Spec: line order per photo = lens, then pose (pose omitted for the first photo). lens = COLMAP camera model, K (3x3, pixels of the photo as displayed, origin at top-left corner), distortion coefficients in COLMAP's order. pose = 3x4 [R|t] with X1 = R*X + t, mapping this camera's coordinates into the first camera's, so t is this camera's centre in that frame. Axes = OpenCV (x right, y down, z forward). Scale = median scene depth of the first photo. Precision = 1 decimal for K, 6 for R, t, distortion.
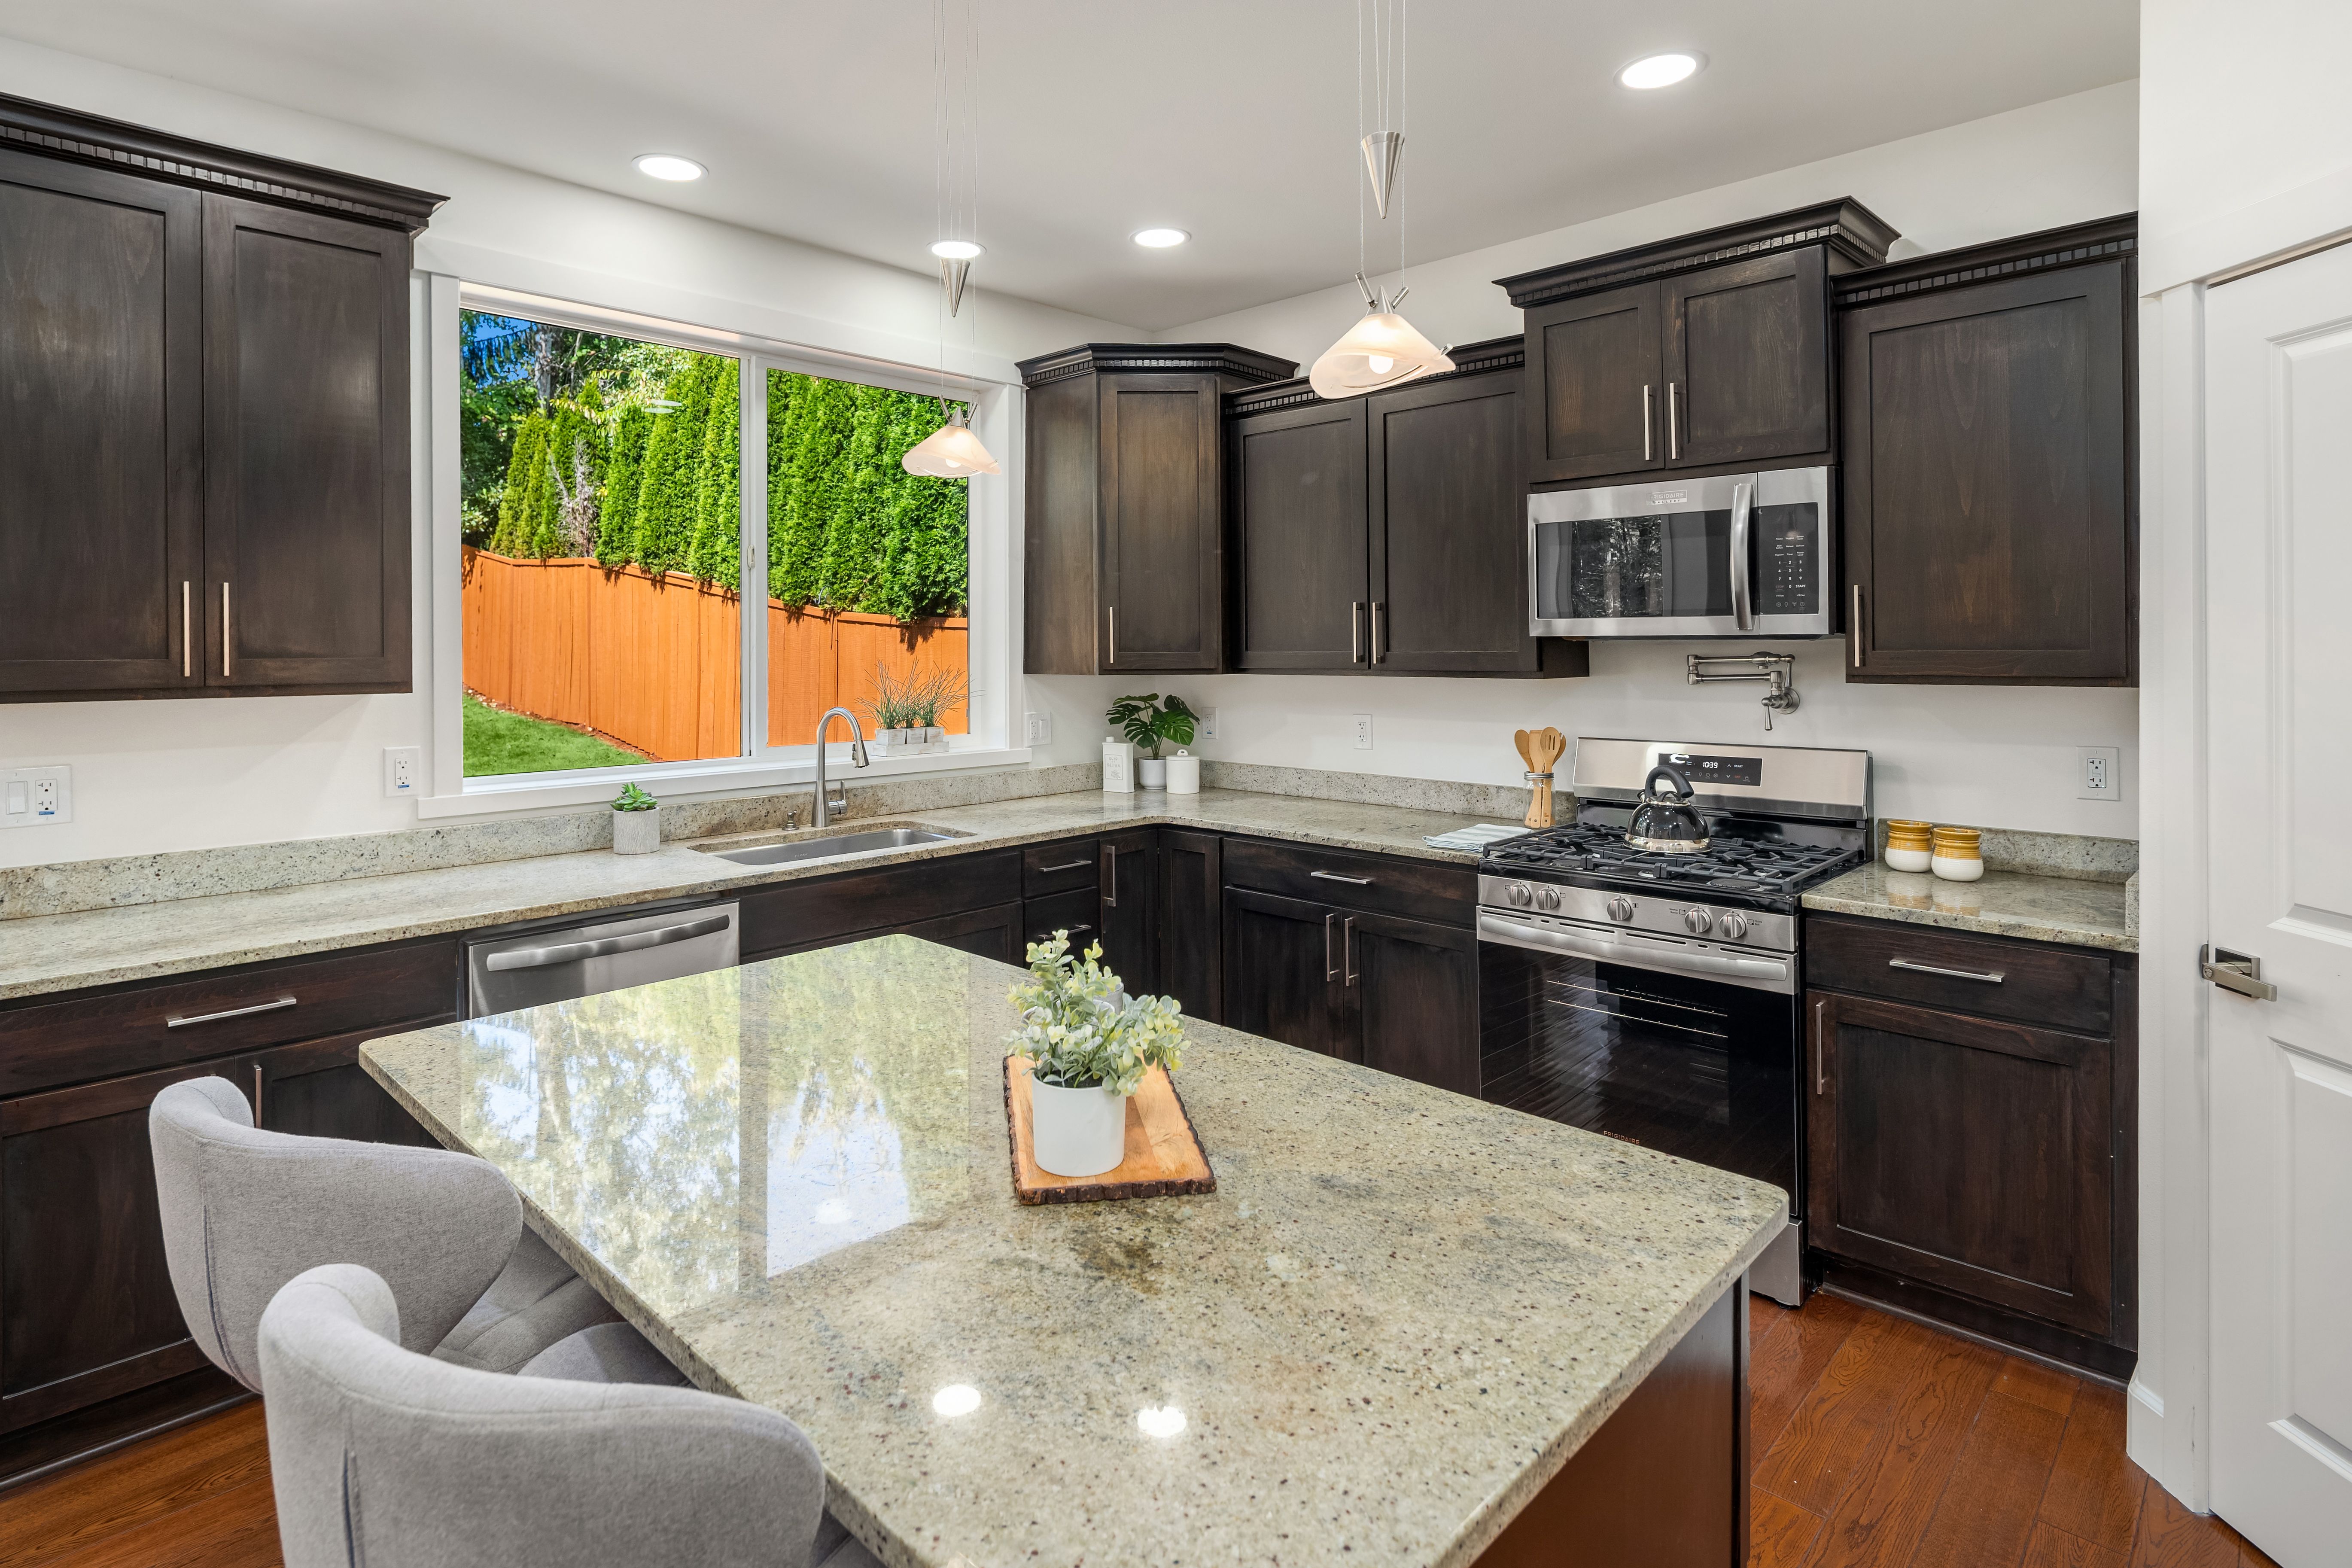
lens RADIAL K [[1195.6, 0, 1150.1], [0, 1195.6, 645.4], [0, 0, 1]] dist [-0.000019, -0.001621]
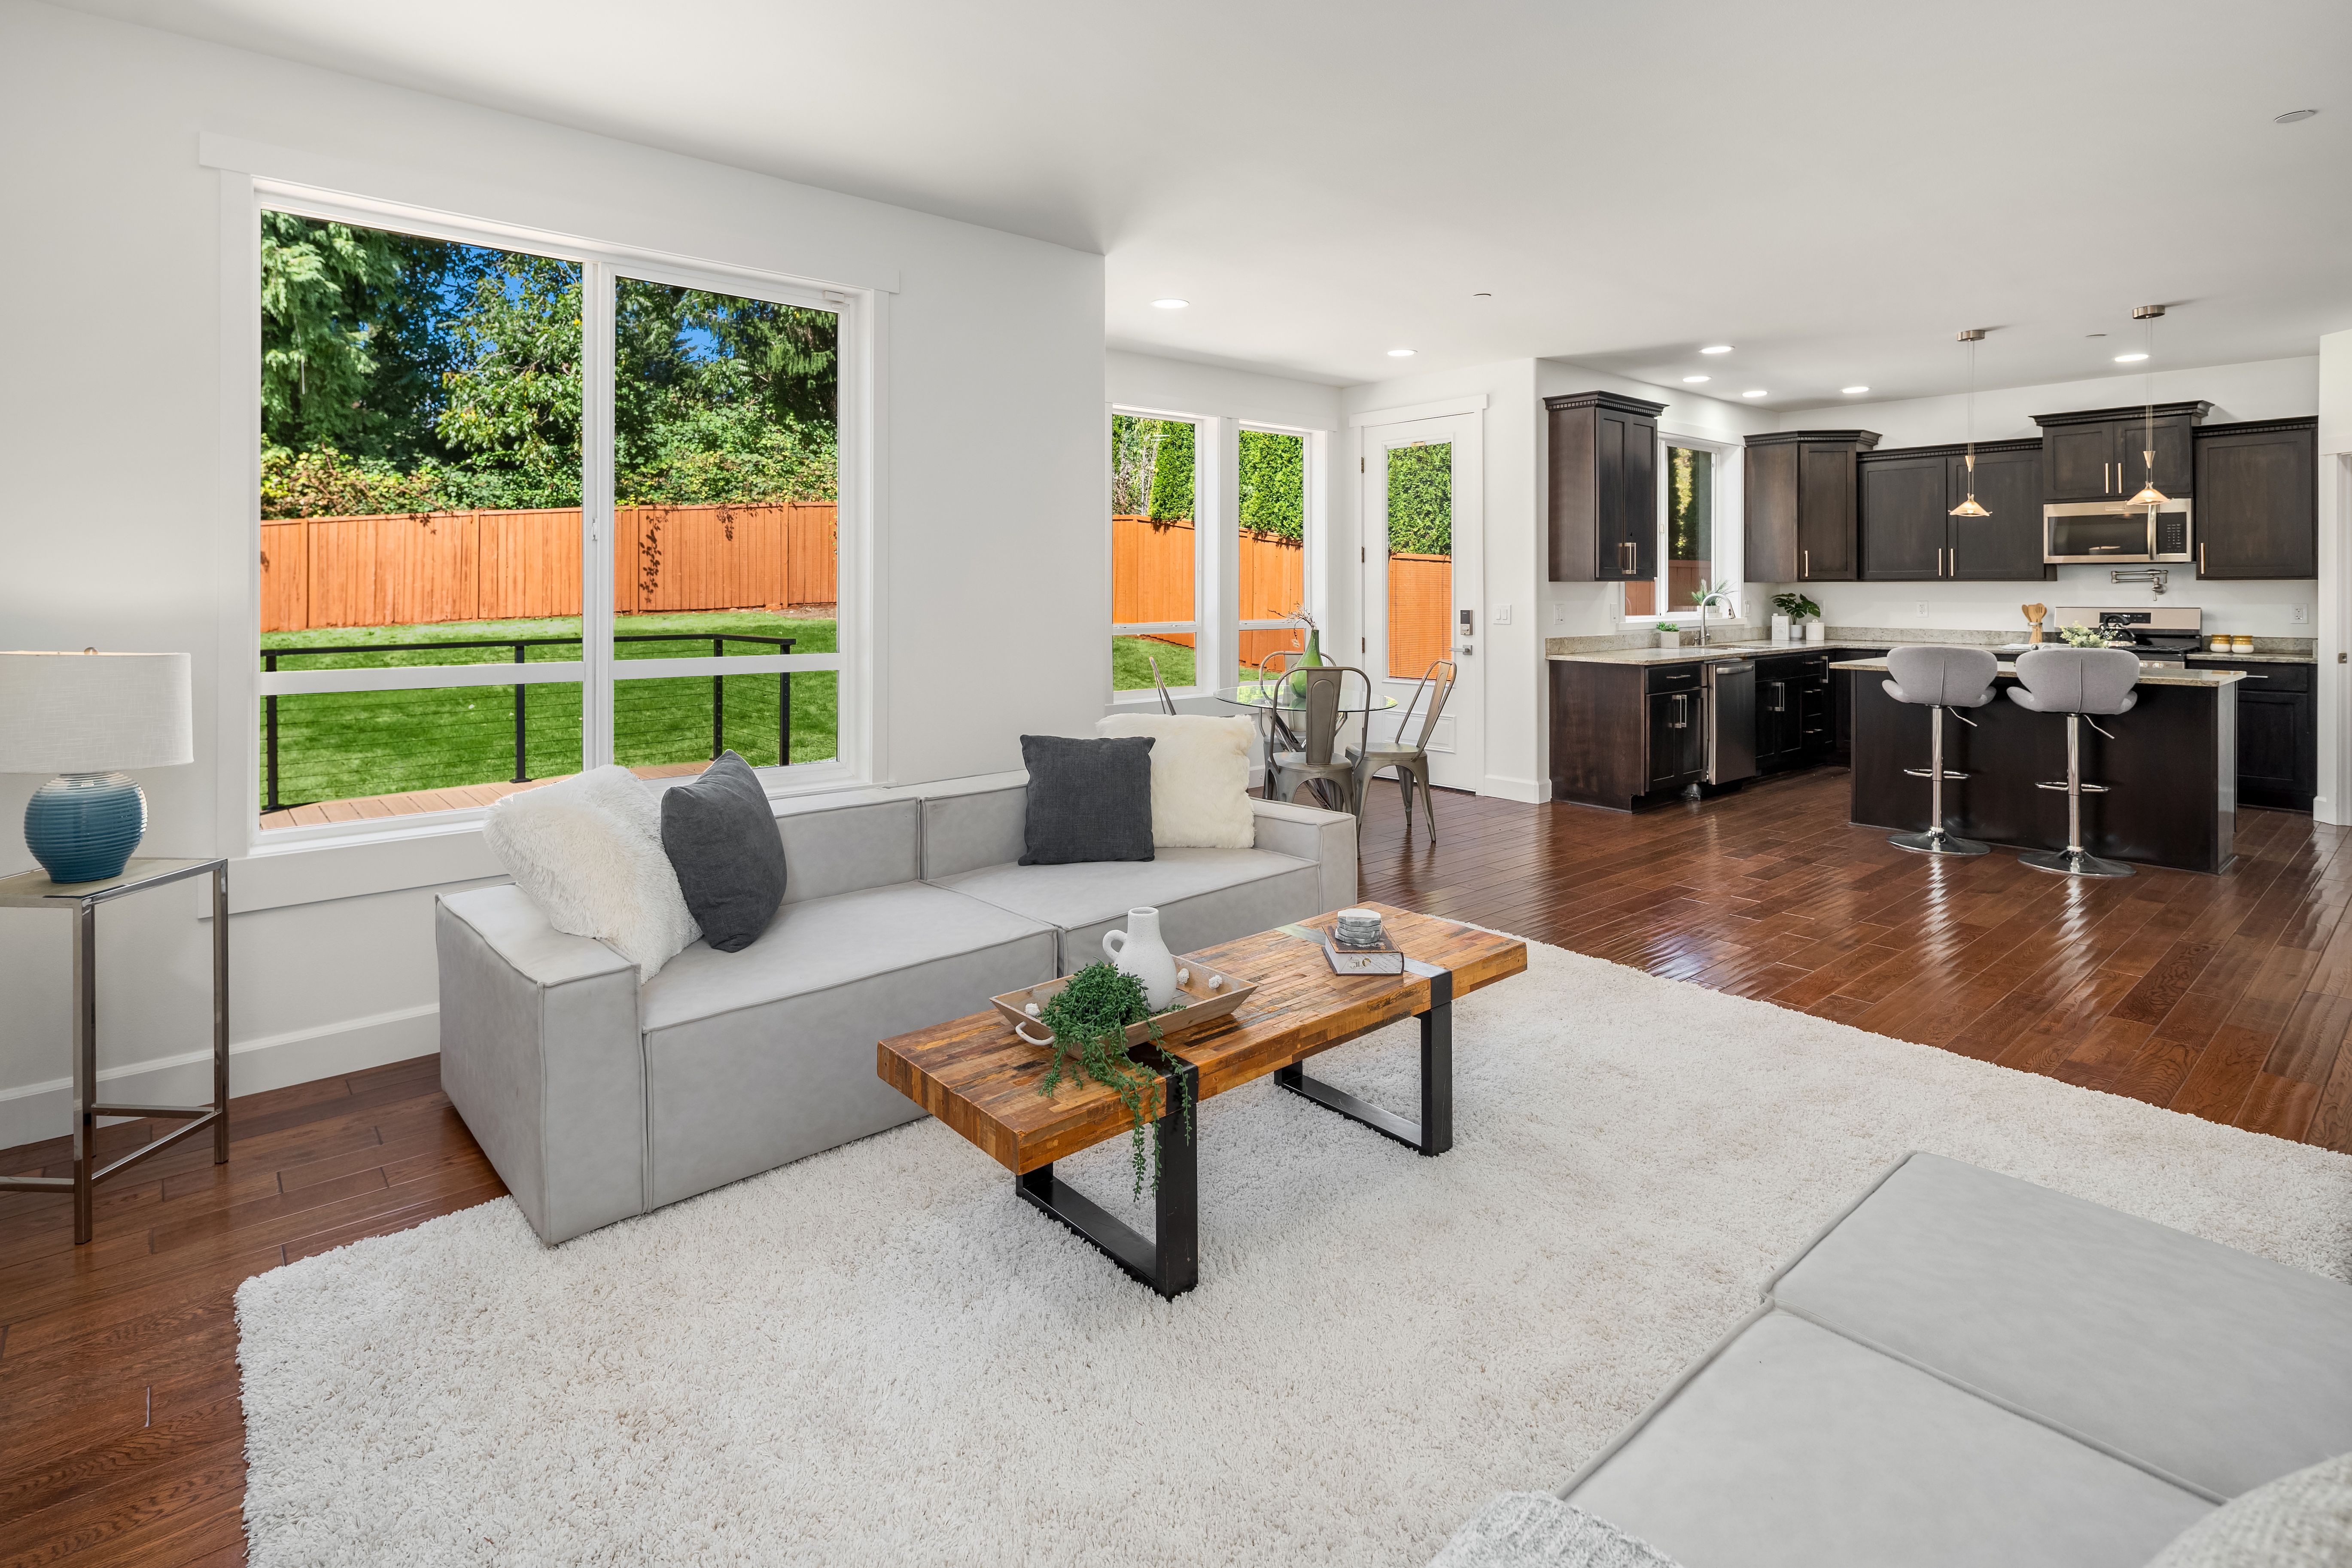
lens RADIAL K [[1150.0, 0, 1160.1], [0, 1150.0, 589.2], [0, 0, 1]] dist [0.002117, -0.005777]
pose [[0.996007, 0.003812, -0.089197, -1.323320], [-0.003528, 0.999988, 0.003344, 0.046036], [0.089209, -0.003016, 0.996008, -1.552988]]
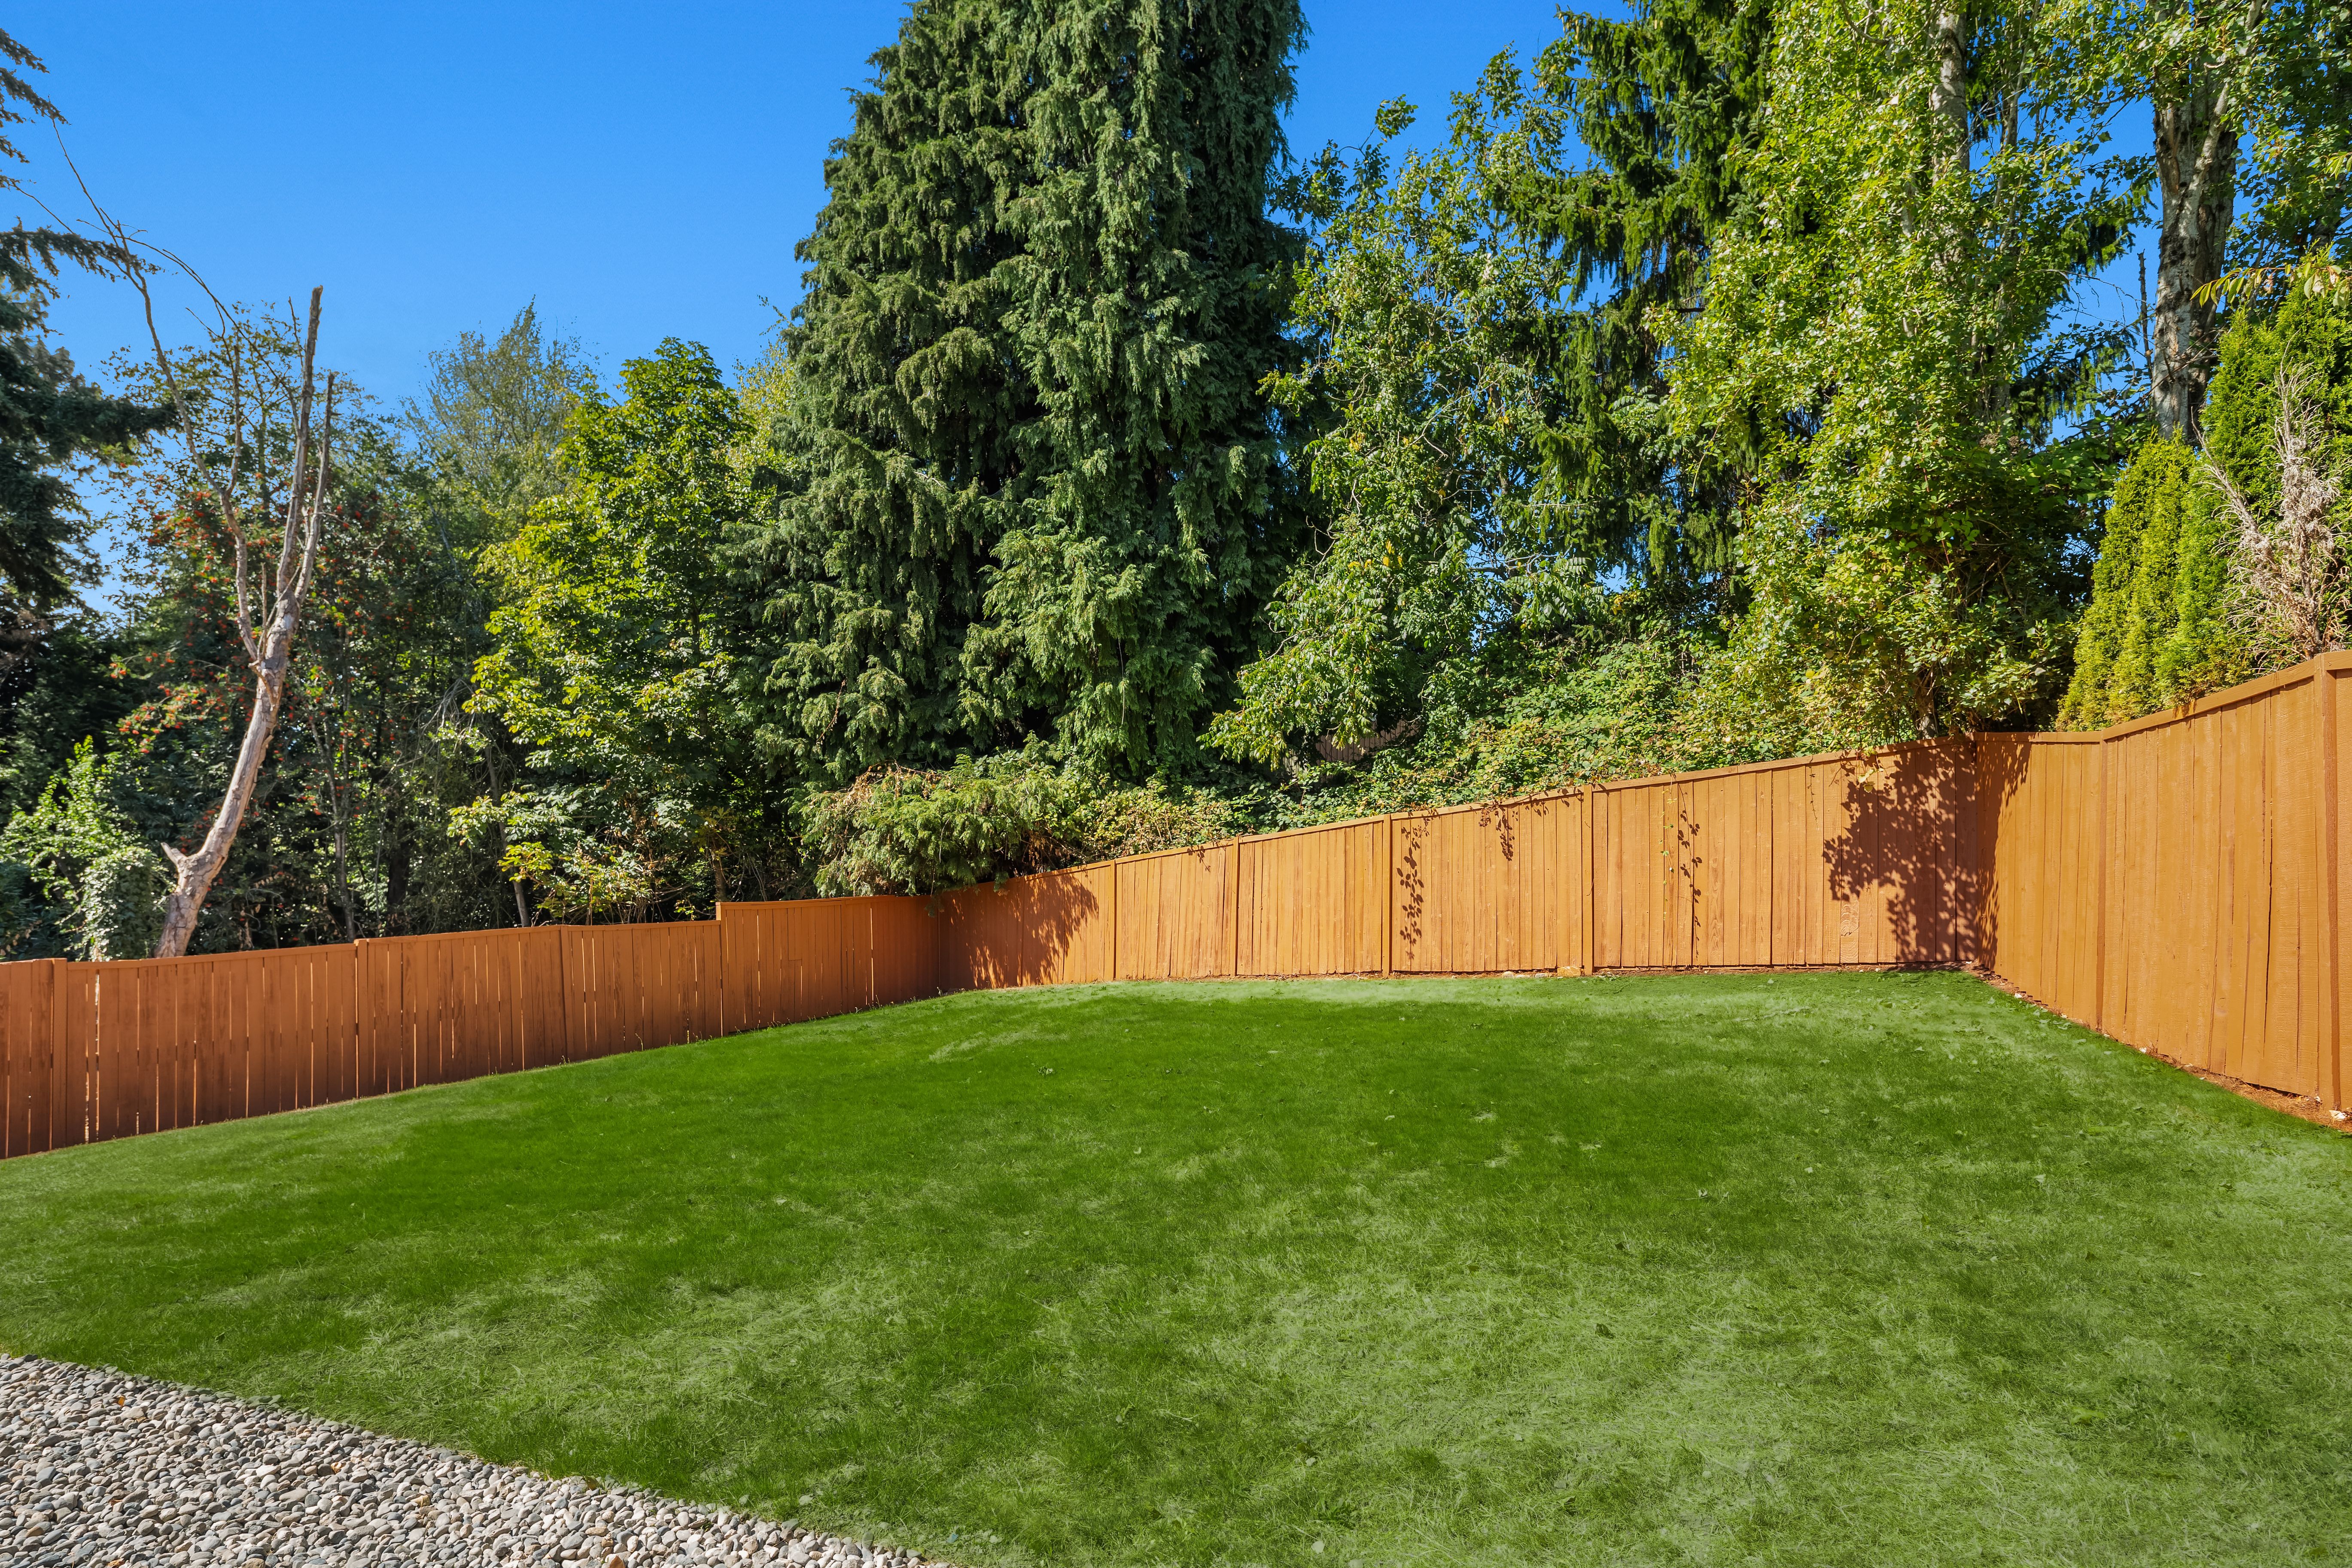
lens RADIAL K [[1137.7, 0, 1185.0], [0, 1137.7, 918.0], [0, 0, 1]] dist [-0.002245, -0.000551]
pose [[0.390424, -0.008978, -0.920591, -1.186709], [-0.009266, 0.999863, -0.013680, 0.066262], [0.920589, 0.013871, 0.390287, 2.229766]]
